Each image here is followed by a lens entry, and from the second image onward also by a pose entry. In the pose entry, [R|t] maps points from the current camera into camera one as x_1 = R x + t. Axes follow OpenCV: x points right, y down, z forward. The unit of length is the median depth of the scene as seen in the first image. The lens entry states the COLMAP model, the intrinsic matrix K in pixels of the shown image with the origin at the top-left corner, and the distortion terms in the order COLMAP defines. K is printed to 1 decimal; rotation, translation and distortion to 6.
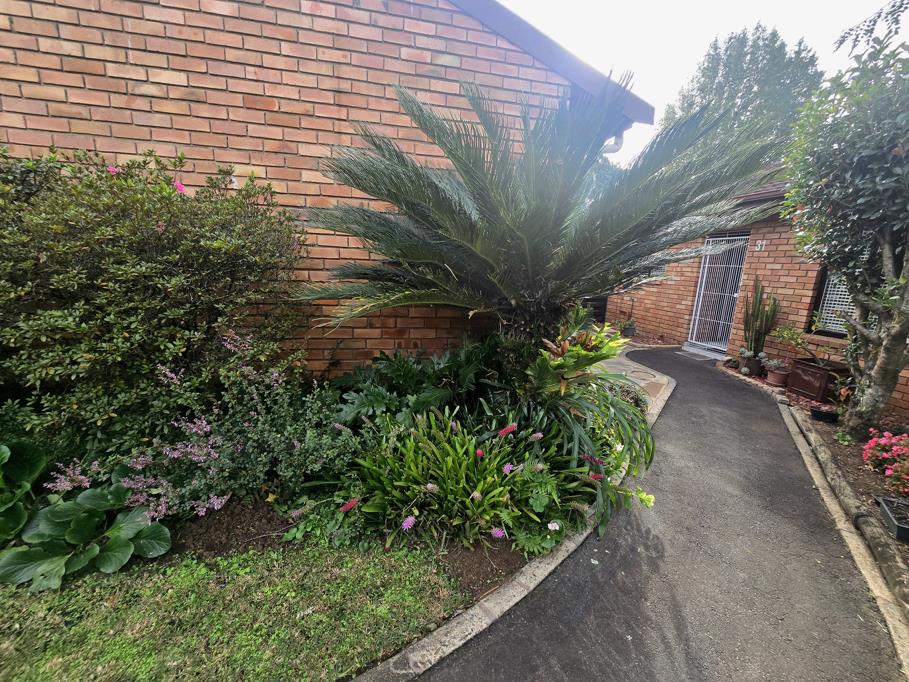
lens RADIAL K [[372.2, 0, 454.5], [0, 372.2, 341.0], [0, 0, 1]] dist [-0.002131, -0.000759]
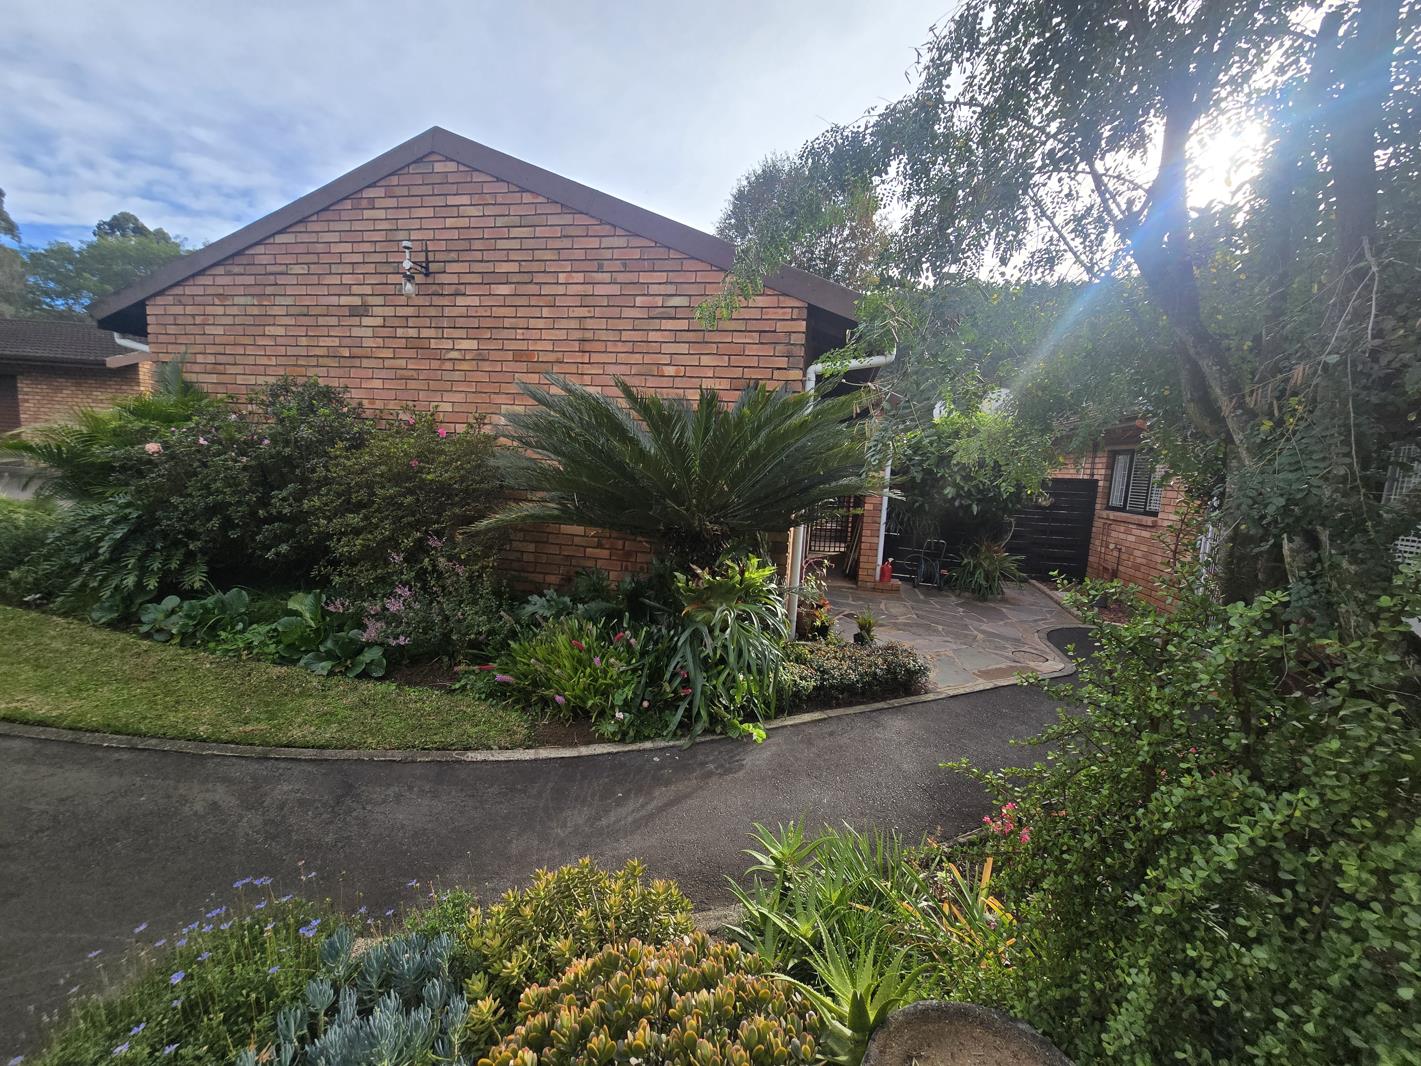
lens RADIAL K [[581.9, 0, 710.5], [0, 581.9, 533.0], [0, 0, 1]] dist [-0.002131, -0.000759]
pose [[0.913797, 0.058529, -0.401931, 0.848129], [-0.100991, 0.991227, -0.085261, 0.036152], [0.393415, 0.118503, 0.911692, -0.437639]]
